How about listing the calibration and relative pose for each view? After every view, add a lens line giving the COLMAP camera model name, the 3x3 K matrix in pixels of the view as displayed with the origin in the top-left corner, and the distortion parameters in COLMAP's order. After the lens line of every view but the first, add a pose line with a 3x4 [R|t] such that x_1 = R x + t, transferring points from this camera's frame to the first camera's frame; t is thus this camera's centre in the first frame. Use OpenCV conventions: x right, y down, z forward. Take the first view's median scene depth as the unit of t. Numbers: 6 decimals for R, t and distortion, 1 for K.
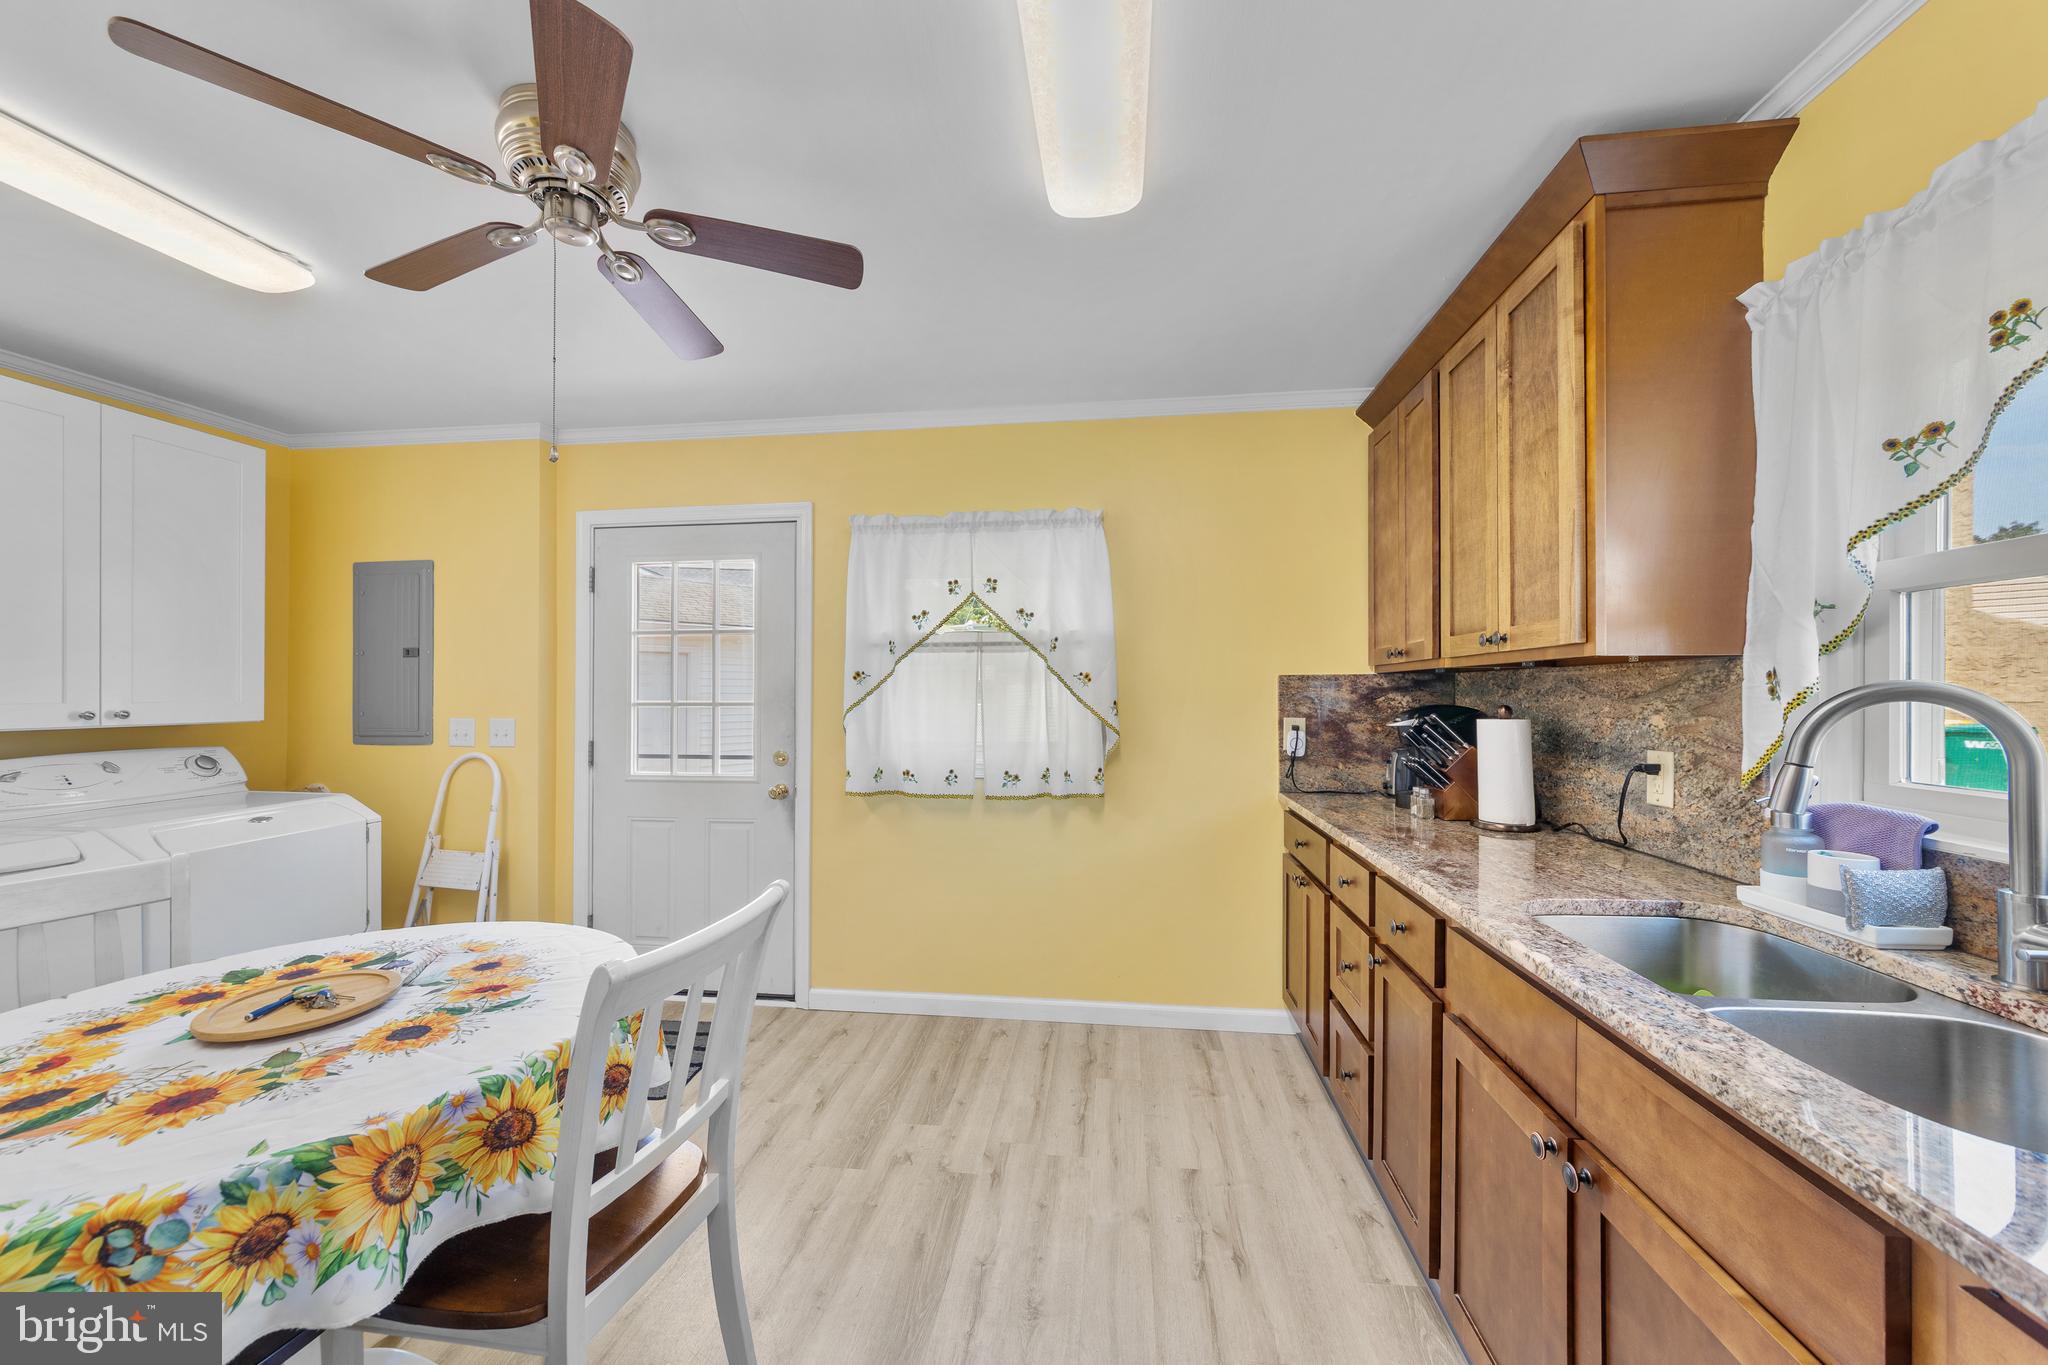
lens RADIAL K [[718.2, 0, 1021.1], [0, 718.2, 691.5], [0, 0, 1]] dist [0.000564, 0.000076]
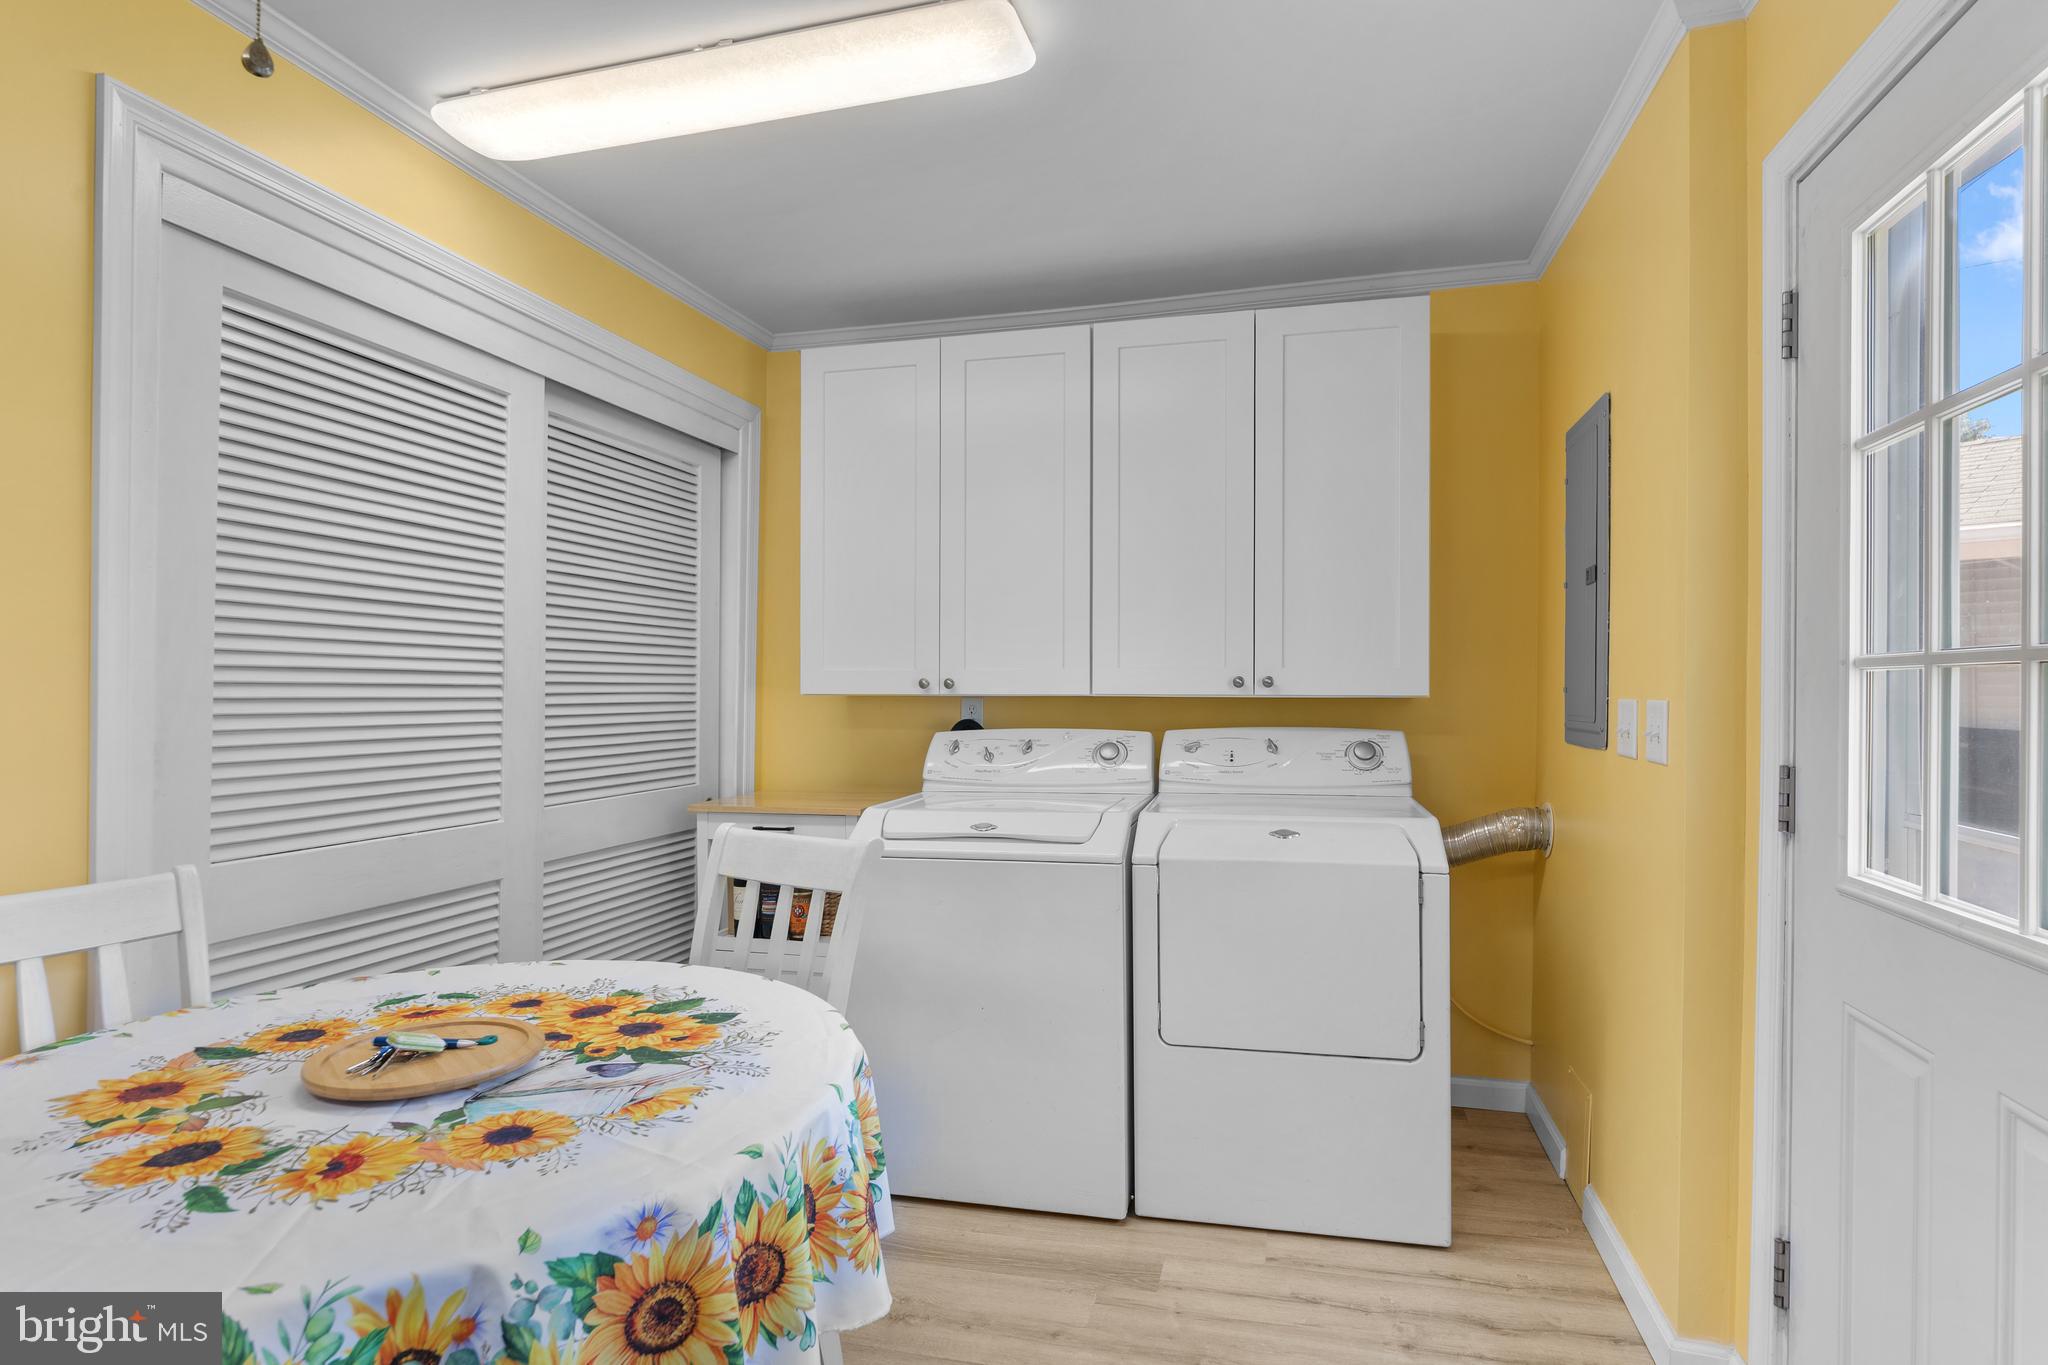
lens RADIAL K [[1051.6, 0, 1024.0], [0, 1051.6, 682.5], [0, 0, 1]] dist [-0.002496, 0.000139]
pose [[-0.126288, -0.002085, -0.991991, -0.019212], [0.001768, 0.999996, -0.002327, 0.031531], [0.991992, -0.002048, -0.126284, 0.803854]]
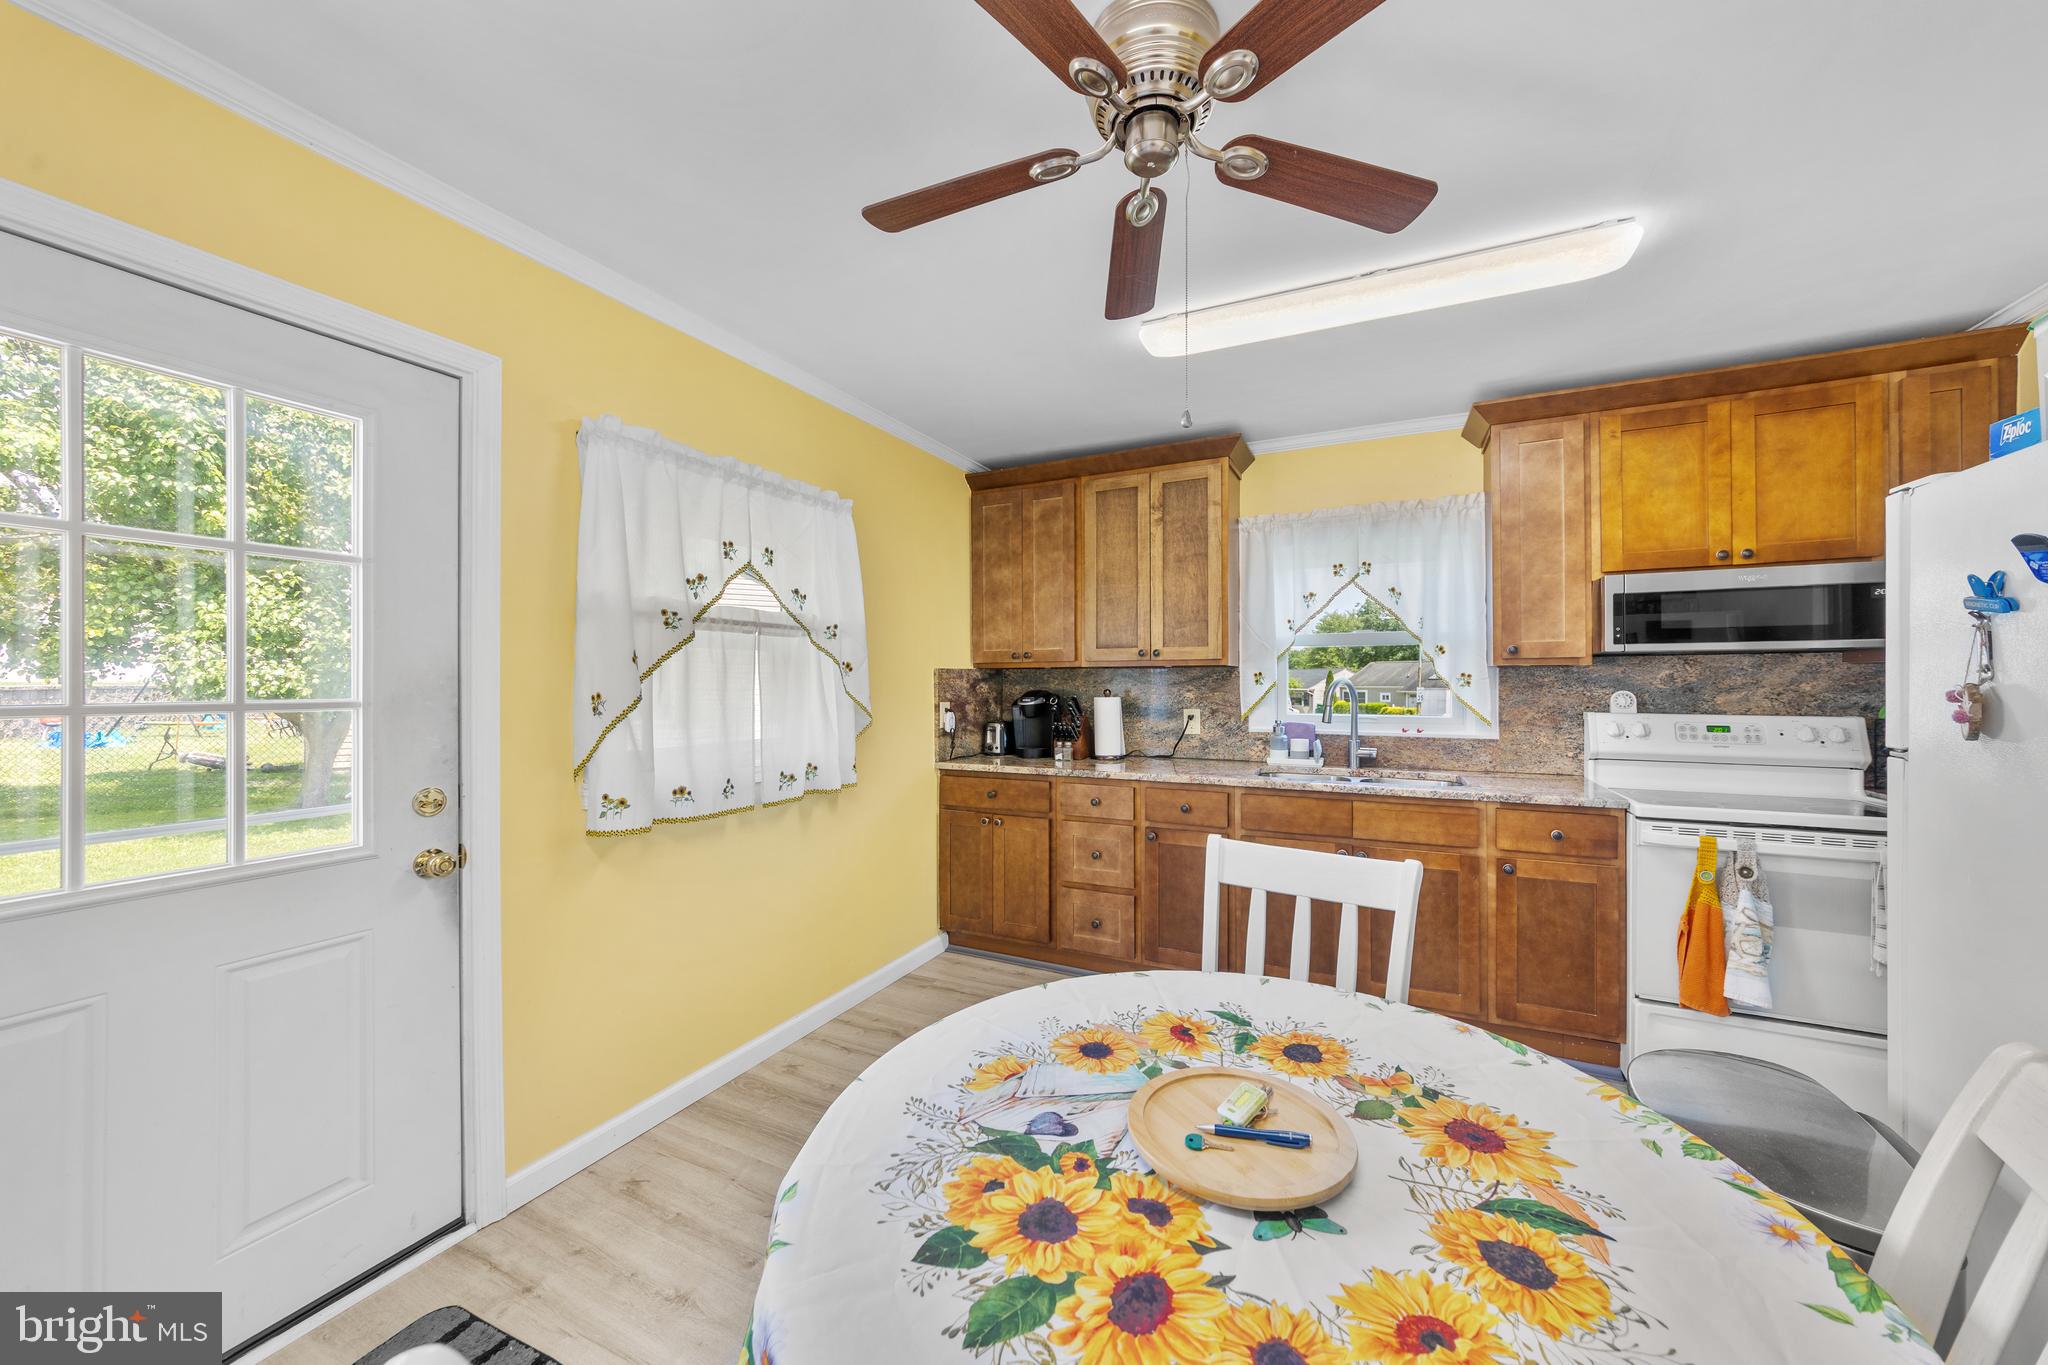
lens RADIAL K [[728.1, 0, 1024.0], [0, 728.1, 682.5], [0, 0, 1]] dist [-0.000463, -0.000055]
pose [[0.331175, 0.000263, 0.943569, -0.807723], [-0.000643, 1.000000, -0.000054, 0.002060], [-0.943569, -0.000589, 0.331175, 0.450939]]
